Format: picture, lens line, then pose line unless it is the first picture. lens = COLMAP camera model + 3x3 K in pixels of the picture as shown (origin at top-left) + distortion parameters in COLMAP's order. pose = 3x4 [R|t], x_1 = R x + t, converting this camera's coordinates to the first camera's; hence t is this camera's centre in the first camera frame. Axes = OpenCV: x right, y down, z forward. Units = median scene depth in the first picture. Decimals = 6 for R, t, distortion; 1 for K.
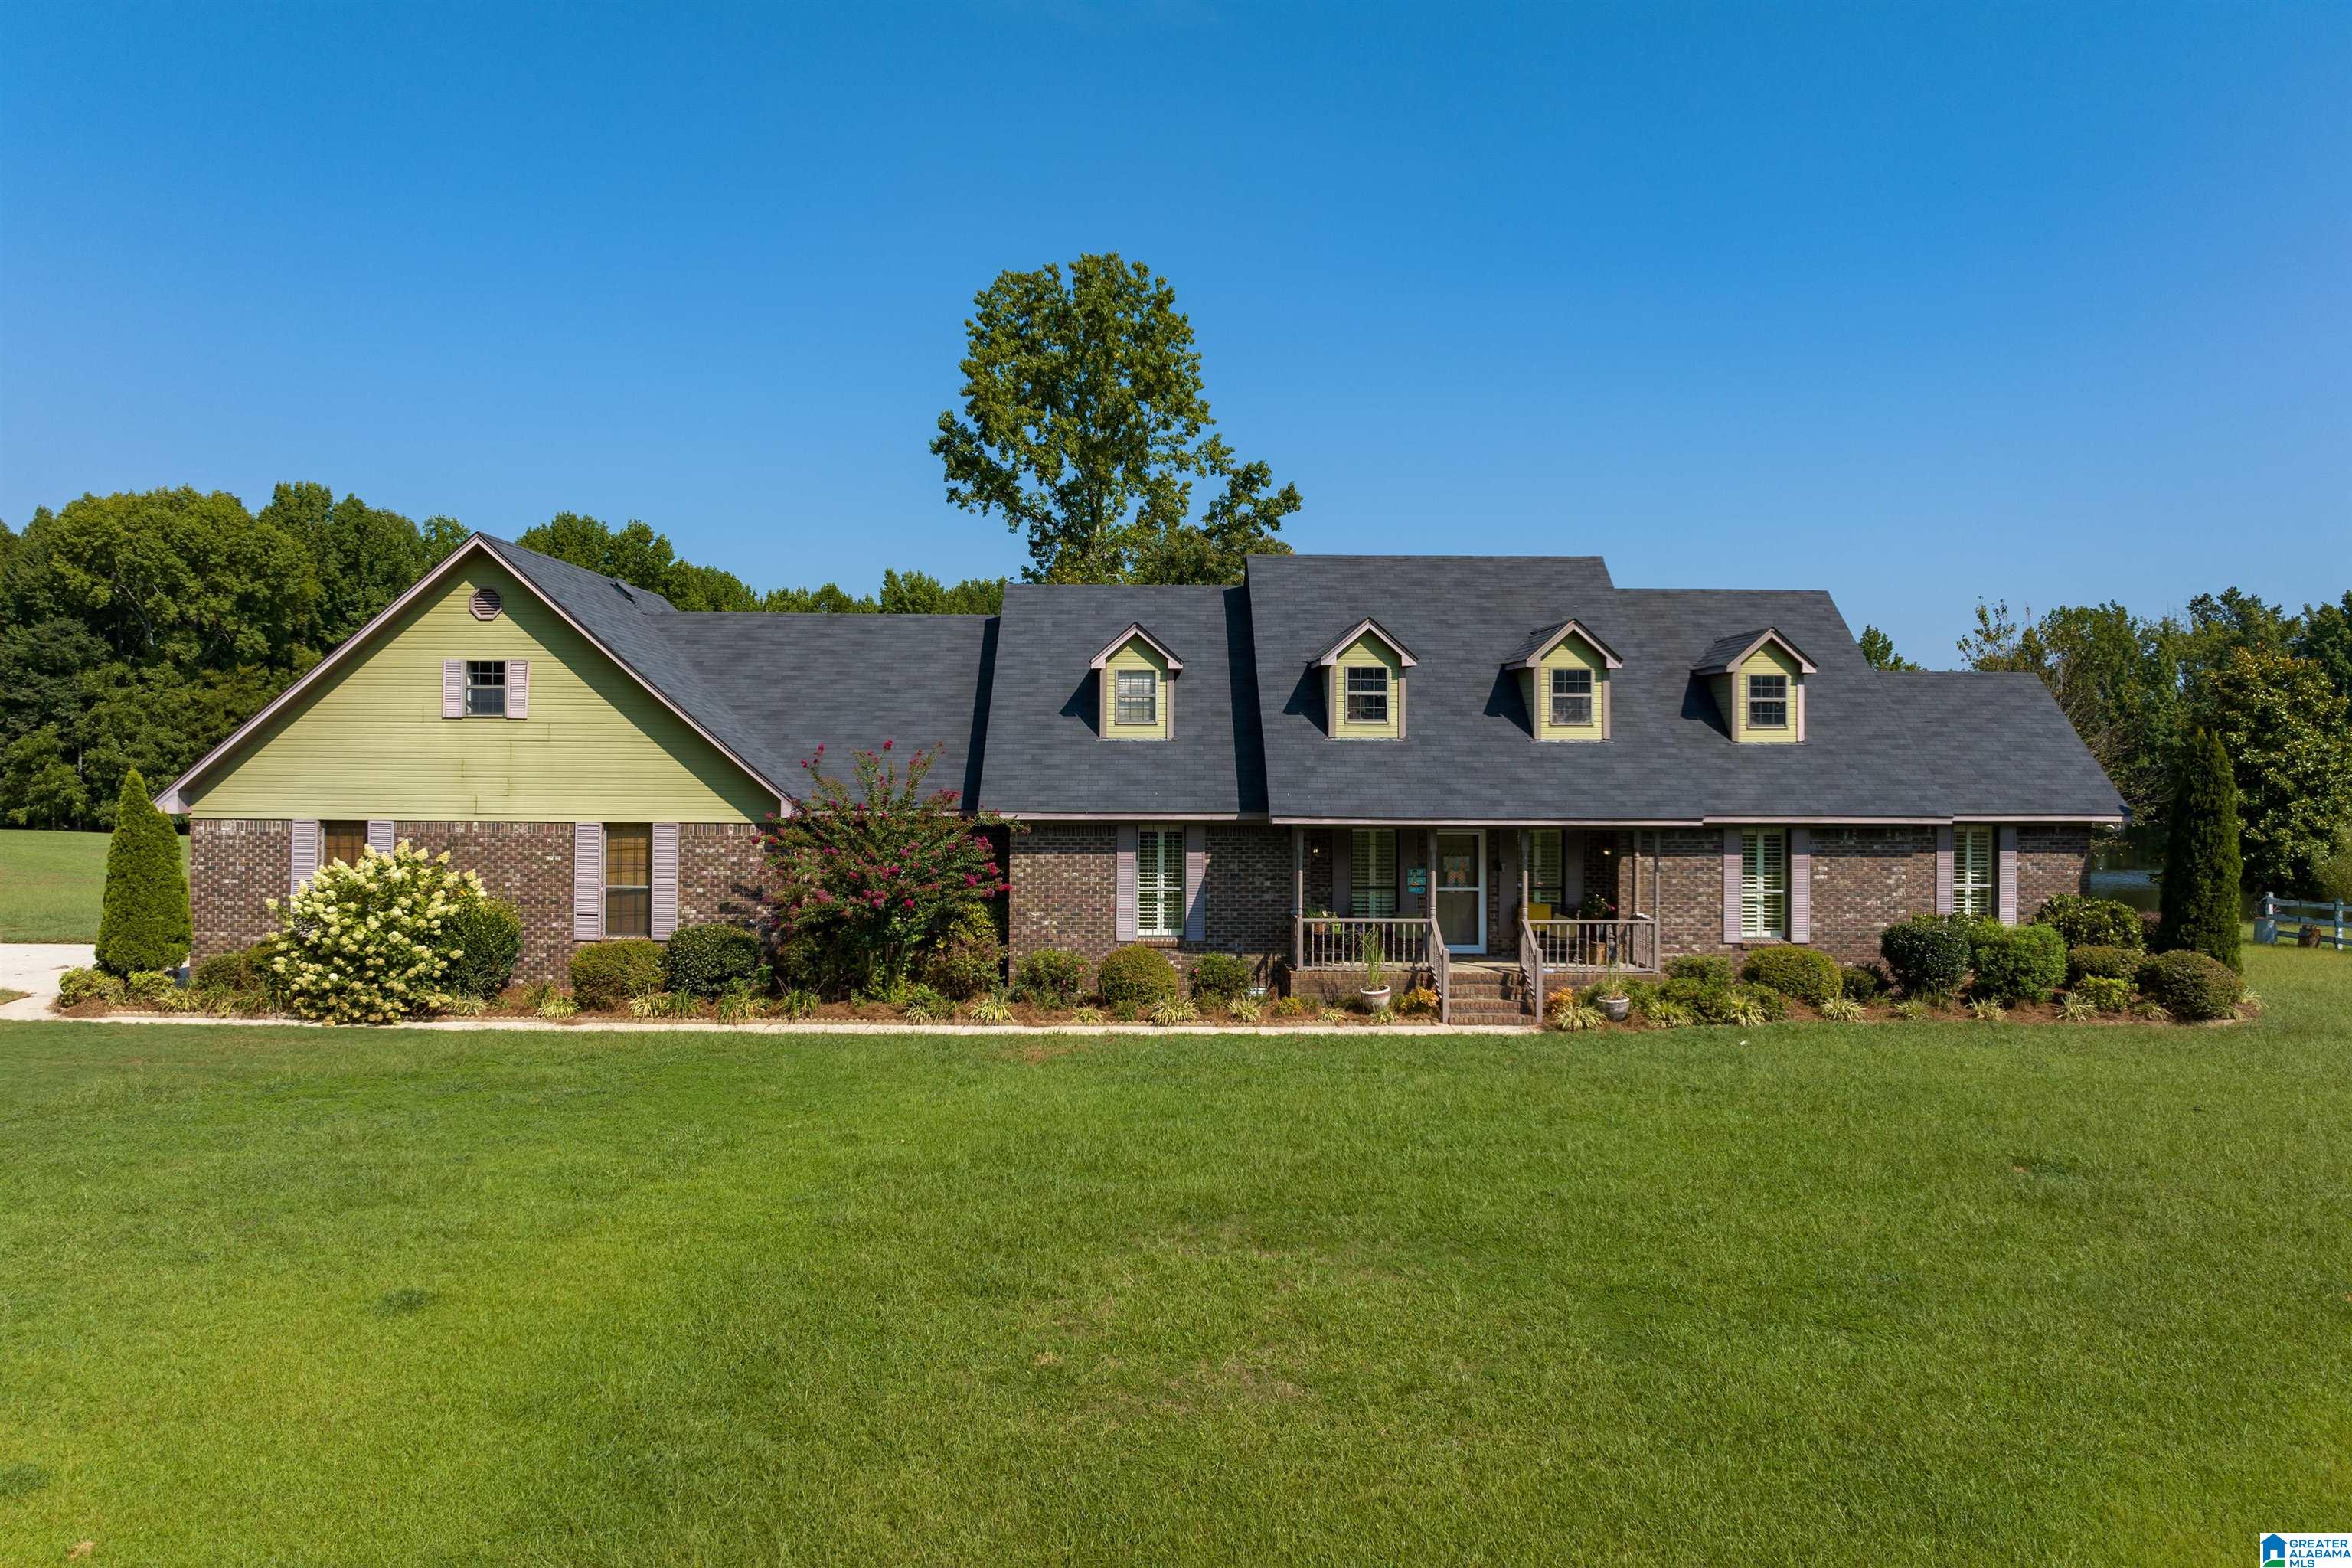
lens RADIAL K [[1668.2, 0, 1169.6], [0, 1668.2, 720.3], [0, 0, 1]] dist [-0.040633, -0.001654]
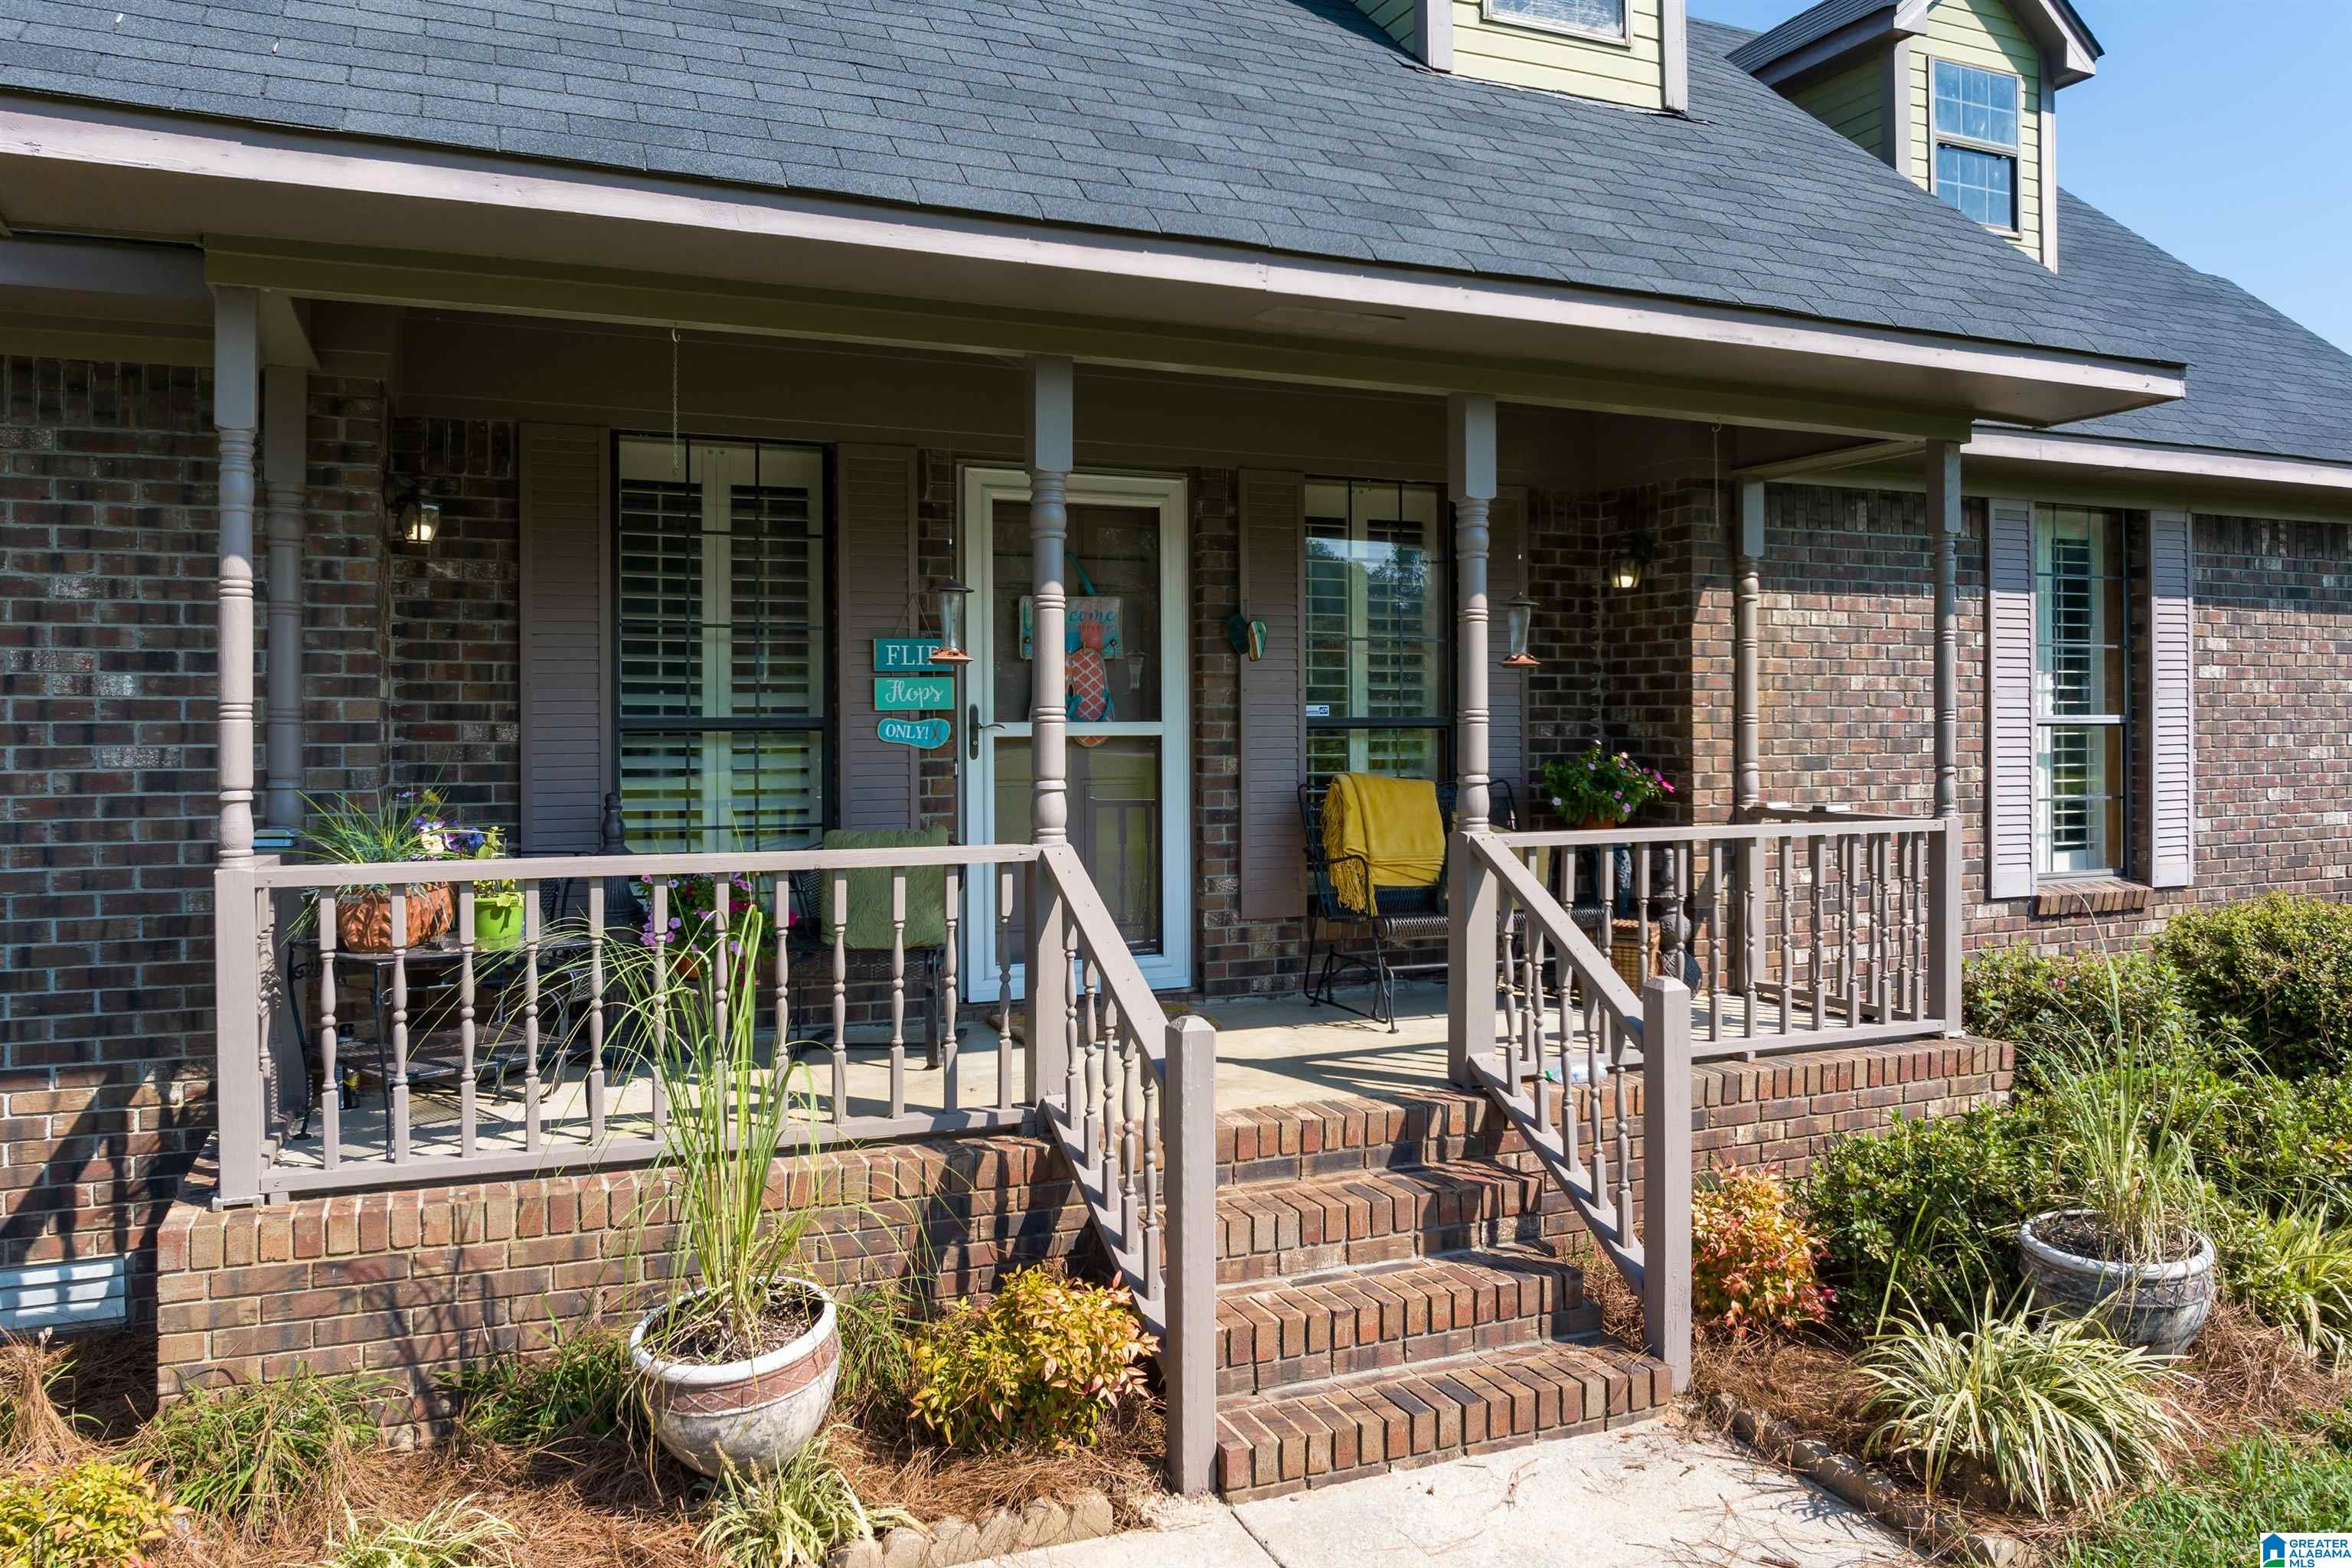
lens RADIAL K [[1668.2, 0, 1169.6], [0, 1668.2, 720.3], [0, 0, 1]] dist [-0.040633, -0.001654]
pose [[0.928204, -0.007689, 0.371991, 0.097697], [-0.000807, 0.999743, 0.022676, 0.097572], [-0.372070, -0.021349, 0.927959, 0.792858]]
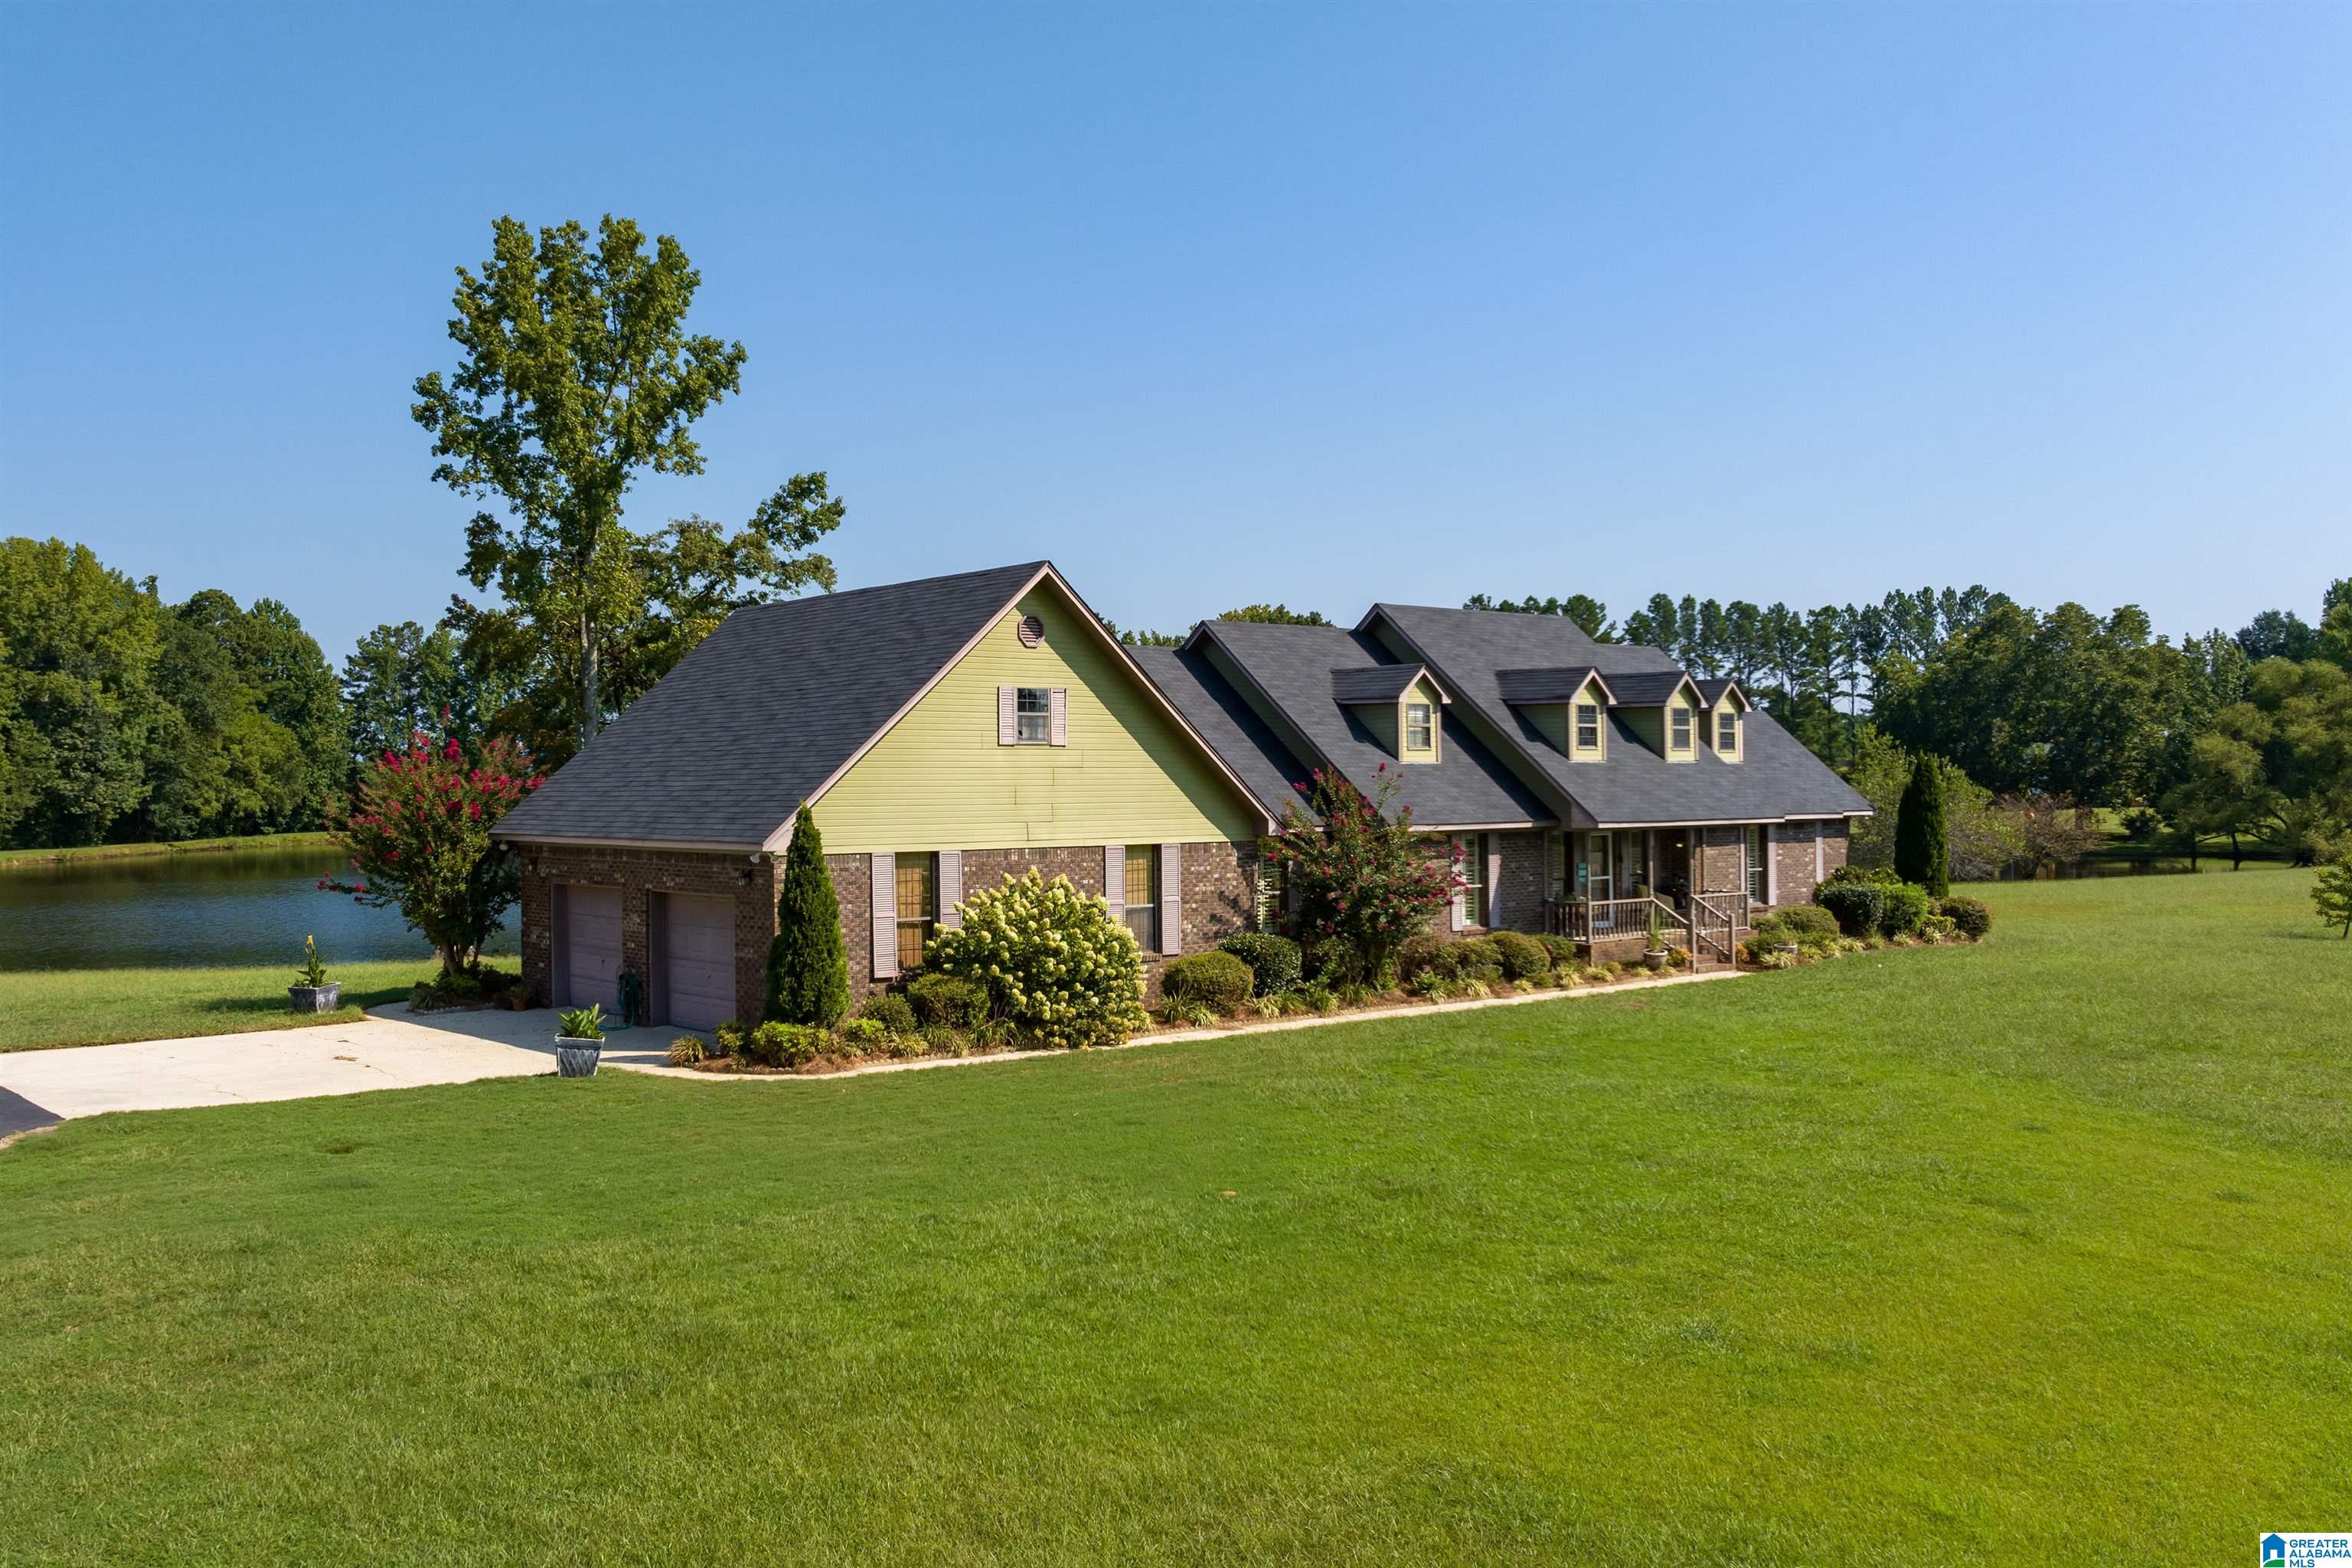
lens RADIAL K [[1949.0, 0, 1029.5], [0, 1949.0, 777.7], [0, 0, 1]] dist [0.008637, 0.000159]
pose [[0.801783, -0.010111, 0.597529, -1.115061], [-0.003472, 0.999761, 0.021576, -0.007116], [-0.597605, -0.019374, 0.801557, 0.054393]]
